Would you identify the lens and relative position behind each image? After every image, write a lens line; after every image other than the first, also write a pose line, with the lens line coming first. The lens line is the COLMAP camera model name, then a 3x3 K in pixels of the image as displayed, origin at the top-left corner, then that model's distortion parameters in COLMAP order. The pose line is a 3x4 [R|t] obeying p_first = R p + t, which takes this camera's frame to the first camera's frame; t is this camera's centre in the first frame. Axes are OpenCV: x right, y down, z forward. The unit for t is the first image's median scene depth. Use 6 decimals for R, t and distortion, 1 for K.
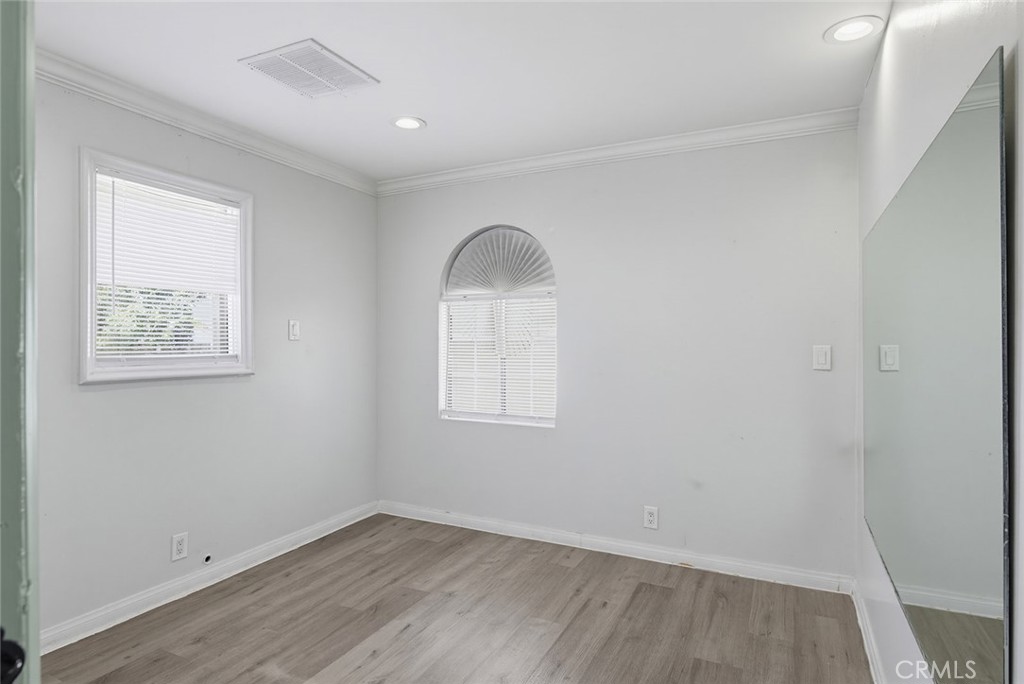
lens RADIAL K [[565.1, 0, 512.0], [0, 565.1, 342.0], [0, 0, 1]] dist [-0.000968, -0.001131]
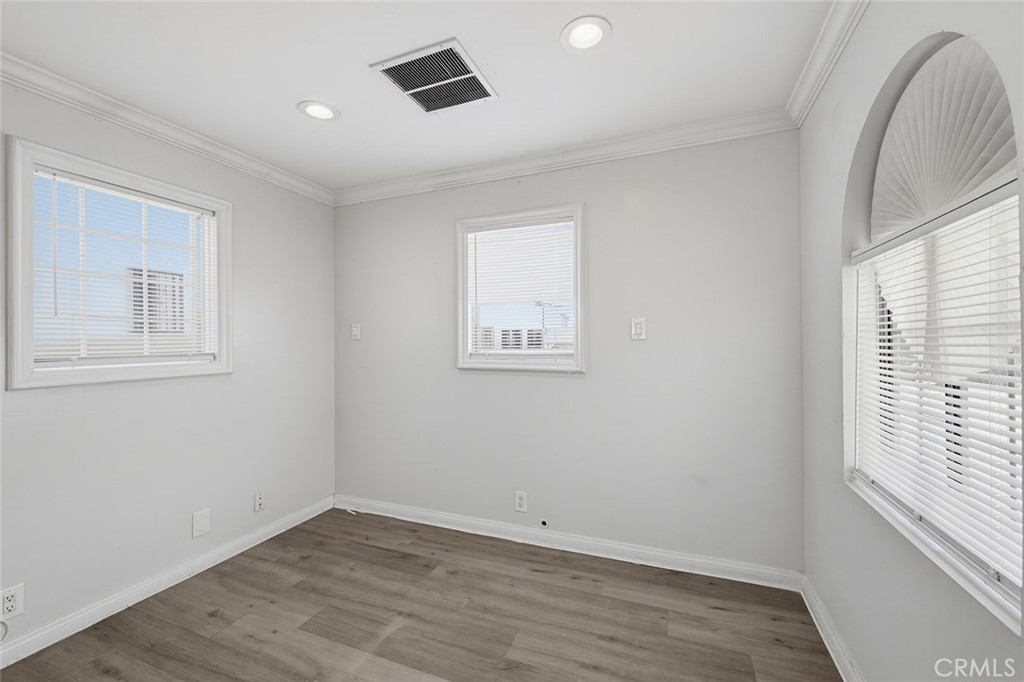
lens RADIAL K [[407.8, 0, 514.5], [0, 407.8, 338.3], [0, 0, 1]] dist [-0.000610, -0.000175]
pose [[0.076414, -0.008062, -0.997044, 0.333072], [0.005666, 0.999955, -0.007651, -0.001765], [0.997060, -0.005065, 0.076456, 0.907812]]
